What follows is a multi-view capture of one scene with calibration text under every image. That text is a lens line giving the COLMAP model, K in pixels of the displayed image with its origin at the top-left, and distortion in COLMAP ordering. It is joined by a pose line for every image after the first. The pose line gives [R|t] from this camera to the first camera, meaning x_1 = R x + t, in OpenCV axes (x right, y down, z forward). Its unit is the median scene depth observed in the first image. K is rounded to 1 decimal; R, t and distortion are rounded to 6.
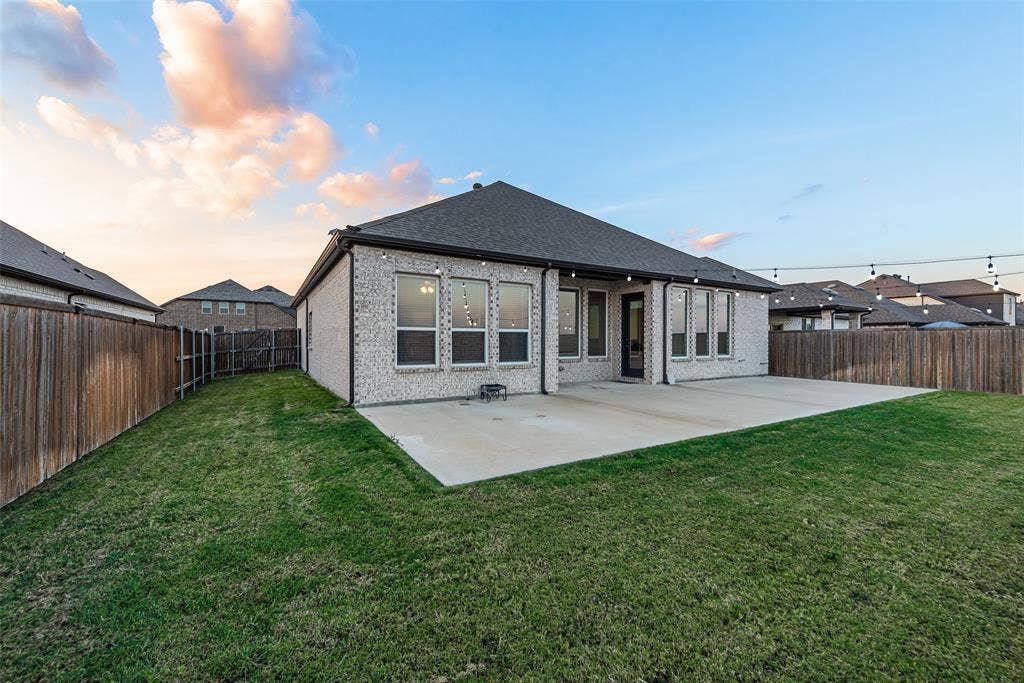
lens RADIAL K [[400.9, 0, 506.6], [0, 400.9, 343.3], [0, 0, 1]] dist [0.000765, -0.000181]
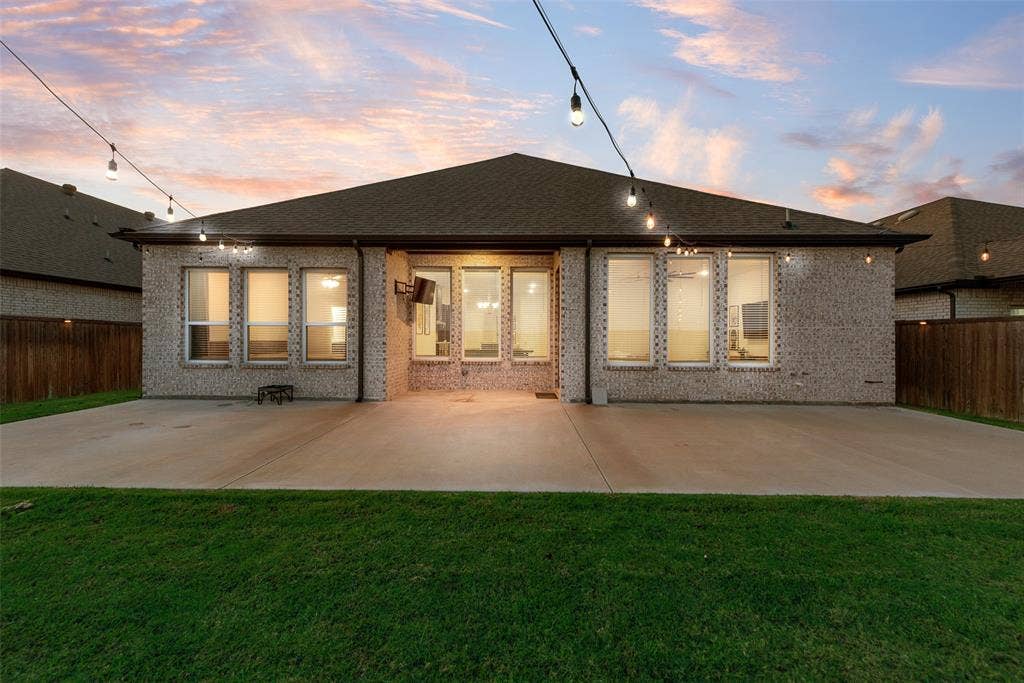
lens RADIAL K [[400.9, 0, 506.6], [0, 400.9, 343.3], [0, 0, 1]] dist [0.000765, -0.000181]
pose [[0.854659, 0.012382, -0.519043, 0.868218], [-0.007982, 0.999911, 0.010709, -0.003704], [0.519129, -0.005010, 0.854681, 0.516602]]
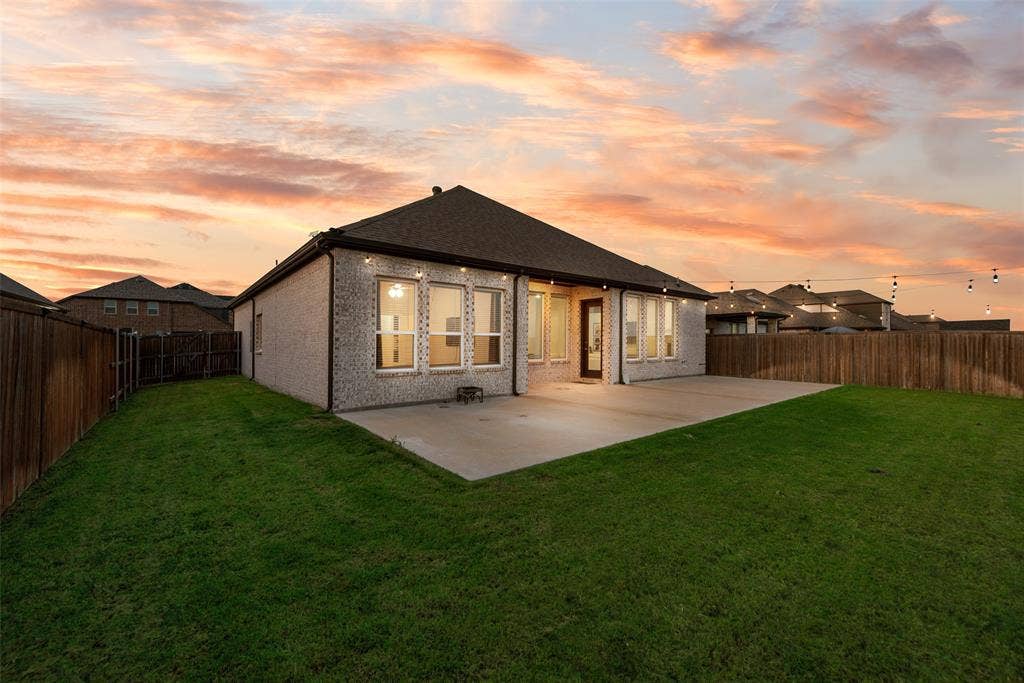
lens RADIAL K [[405.4, 0, 505.1], [0, 405.4, 340.5], [0, 0, 1]] dist [0.000631, 0.000033]
pose [[0.989318, -0.001140, 0.145770, -0.096135], [0.003262, 0.999892, -0.014320, -0.000850], [-0.145738, 0.014642, 0.989215, -0.038439]]
